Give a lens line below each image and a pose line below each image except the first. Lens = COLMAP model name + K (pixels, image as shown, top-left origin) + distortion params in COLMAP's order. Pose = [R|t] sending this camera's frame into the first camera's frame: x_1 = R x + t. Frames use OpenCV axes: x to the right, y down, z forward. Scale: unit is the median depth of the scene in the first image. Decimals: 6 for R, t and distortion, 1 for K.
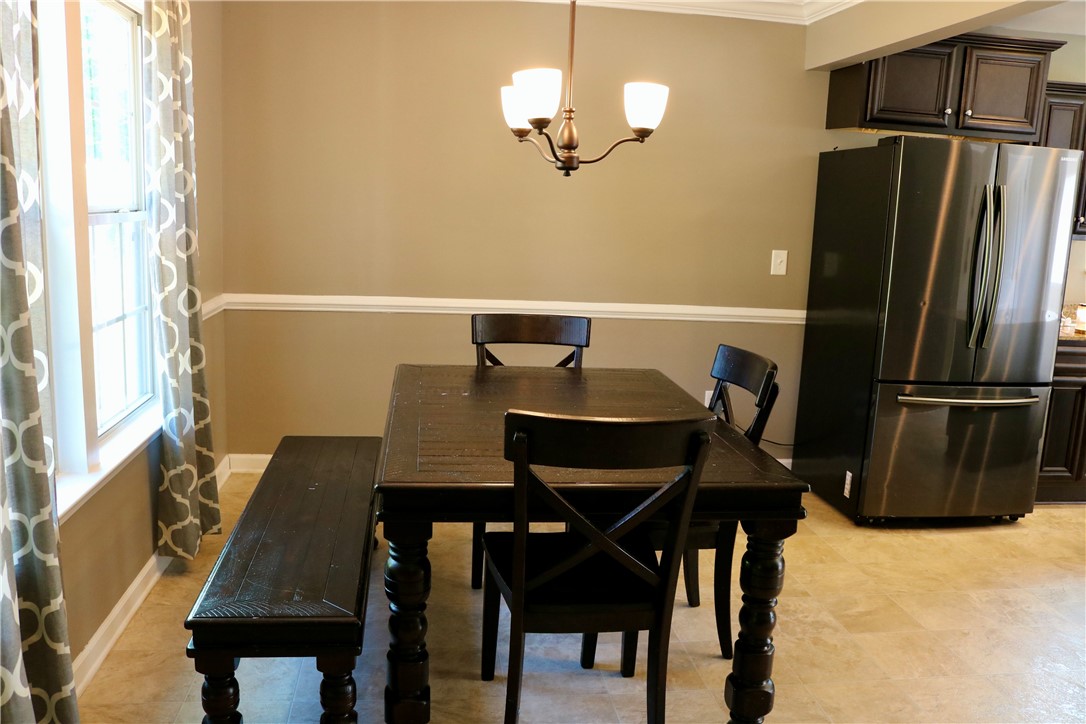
lens RADIAL K [[899.3, 0, 544.4], [0, 899.3, 365.1], [0, 0, 1]] dist [-0.158385, 0.128272]
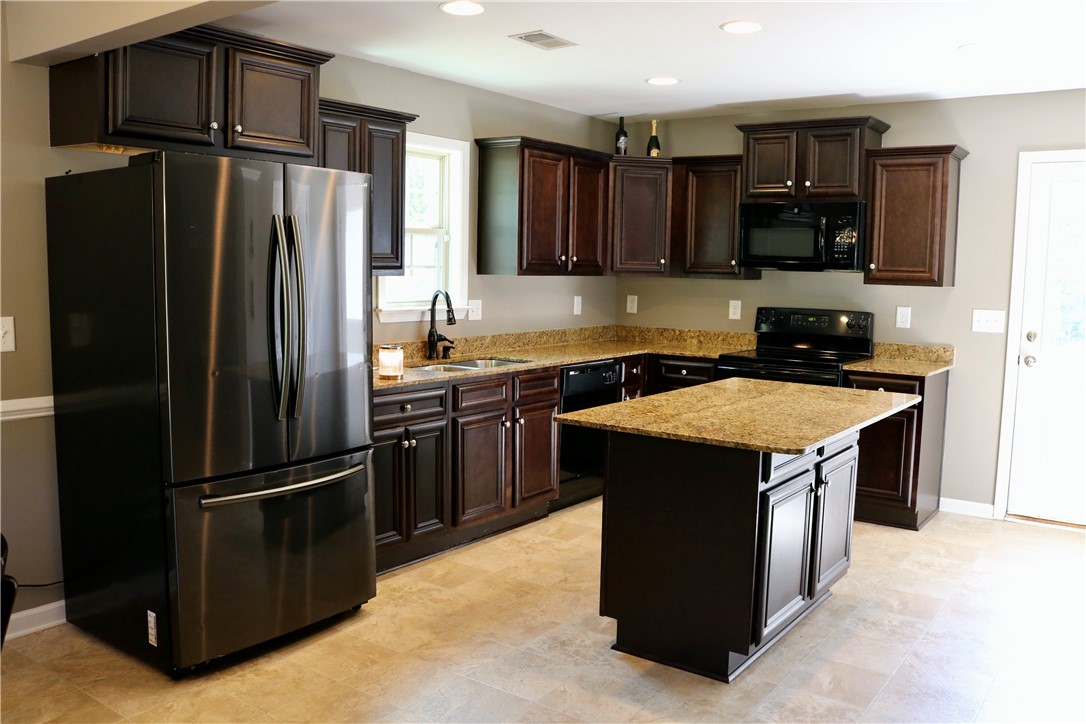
lens RADIAL K [[899.3, 0, 546.5], [0, 899.3, 361.4], [0, 0, 1]] dist [-0.158385, 0.128272]
pose [[0.690790, -0.109406, 0.714730, 0.080860], [0.144439, 0.989443, 0.011857, -0.044508], [-0.708482, 0.095044, 0.699299, 0.245645]]
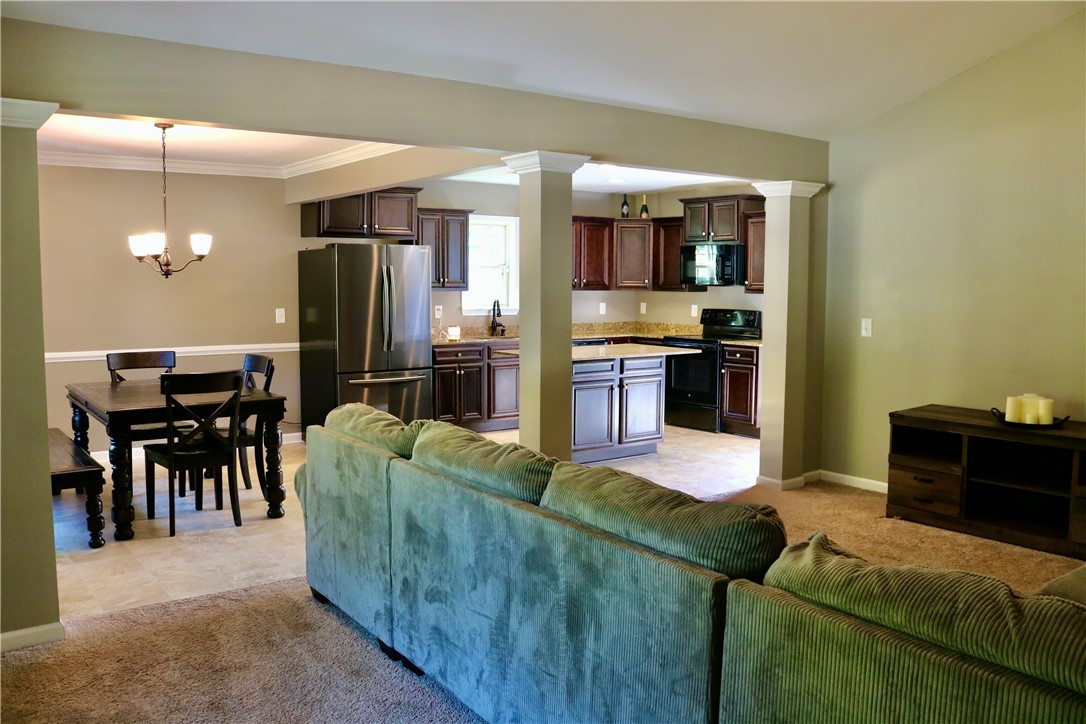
lens RADIAL K [[899.3, 0, 546.1], [0, 899.3, 361.4], [0, 0, 1]] dist [-0.158385, 0.128272]
pose [[0.870586, -0.084656, 0.484679, -0.139729], [0.122549, 0.991350, -0.046971, 0.127532], [-0.476510, 0.100290, 0.873430, -0.807972]]
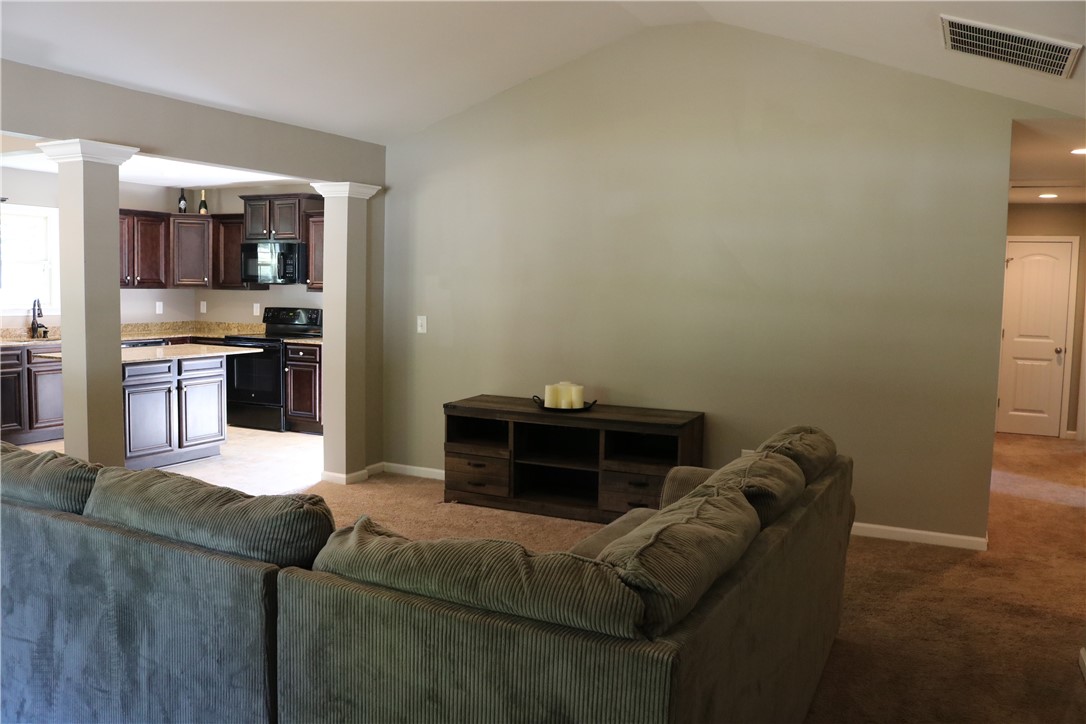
lens RADIAL K [[899.3, 0, 544.4], [0, 899.3, 361.5], [0, 0, 1]] dist [-0.158385, 0.128272]
pose [[0.554338, -0.104491, 0.825707, -0.144819], [0.154288, 0.987794, 0.021421, 0.132251], [-0.817866, 0.115522, 0.563693, -0.840960]]
